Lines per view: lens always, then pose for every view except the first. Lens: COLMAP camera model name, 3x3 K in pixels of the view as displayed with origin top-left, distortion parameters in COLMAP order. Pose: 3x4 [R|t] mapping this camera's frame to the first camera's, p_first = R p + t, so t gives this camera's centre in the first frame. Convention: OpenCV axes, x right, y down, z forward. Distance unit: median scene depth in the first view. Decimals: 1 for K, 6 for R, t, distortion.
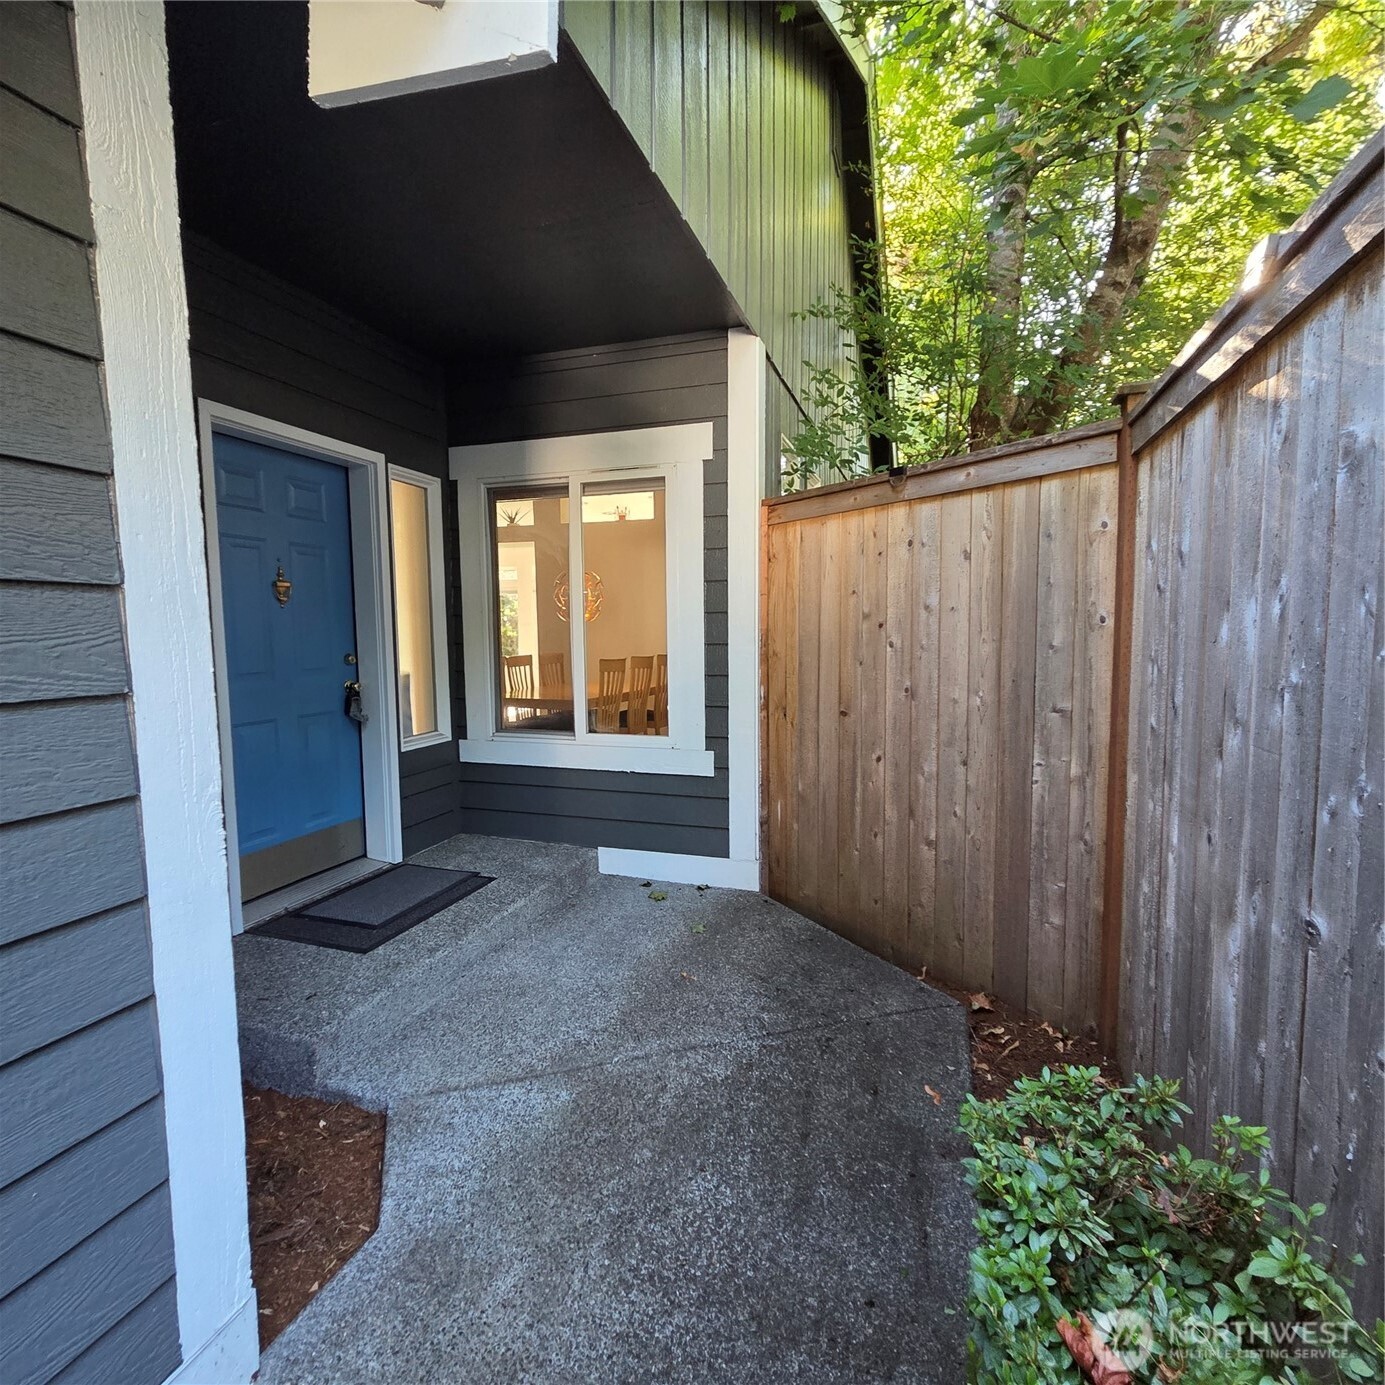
lens RADIAL K [[752.7, 0, 692.5], [0, 752.7, 692.5], [0, 0, 1]] dist [0.003988, -0.001085]
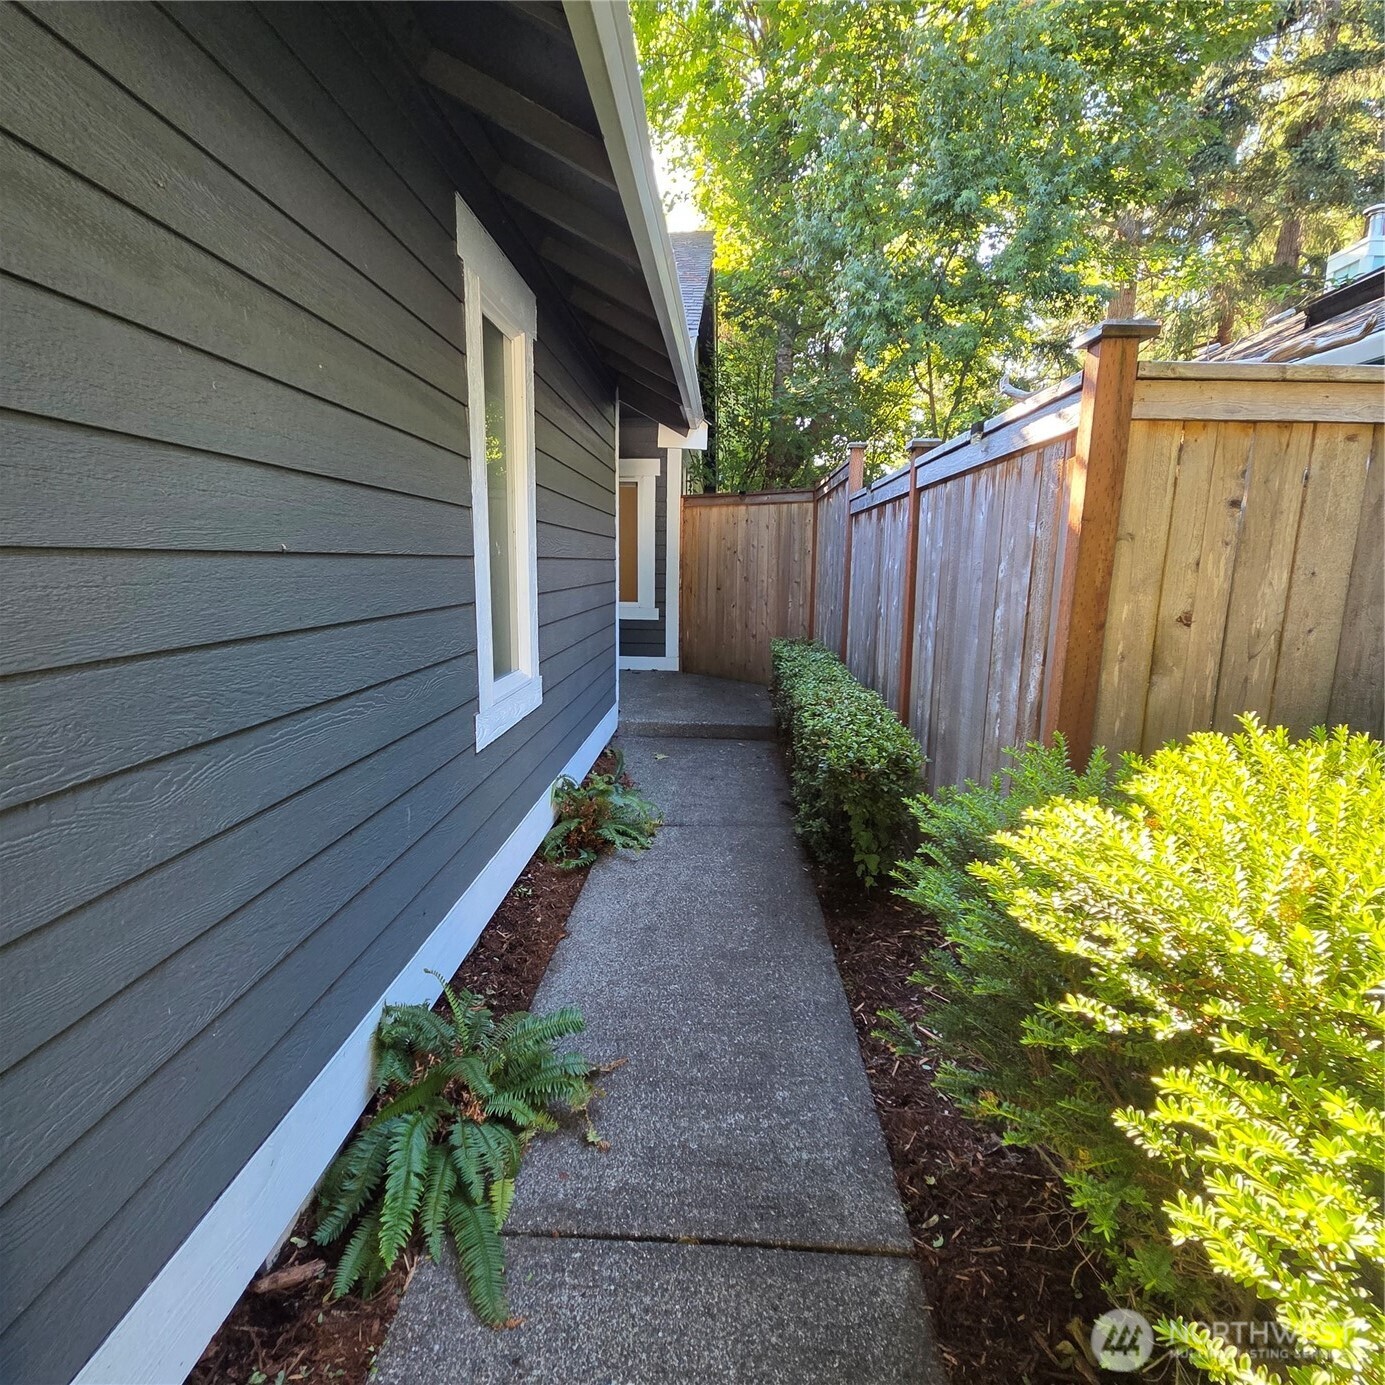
lens RADIAL K [[752.7, 0, 692.5], [0, 752.7, 692.5], [0, 0, 1]] dist [0.003988, -0.001085]
pose [[0.965004, -0.026196, 0.260924, -0.480428], [0.002569, 0.995895, 0.090485, 0.129400], [-0.262223, -0.086648, 0.961109, -1.231304]]
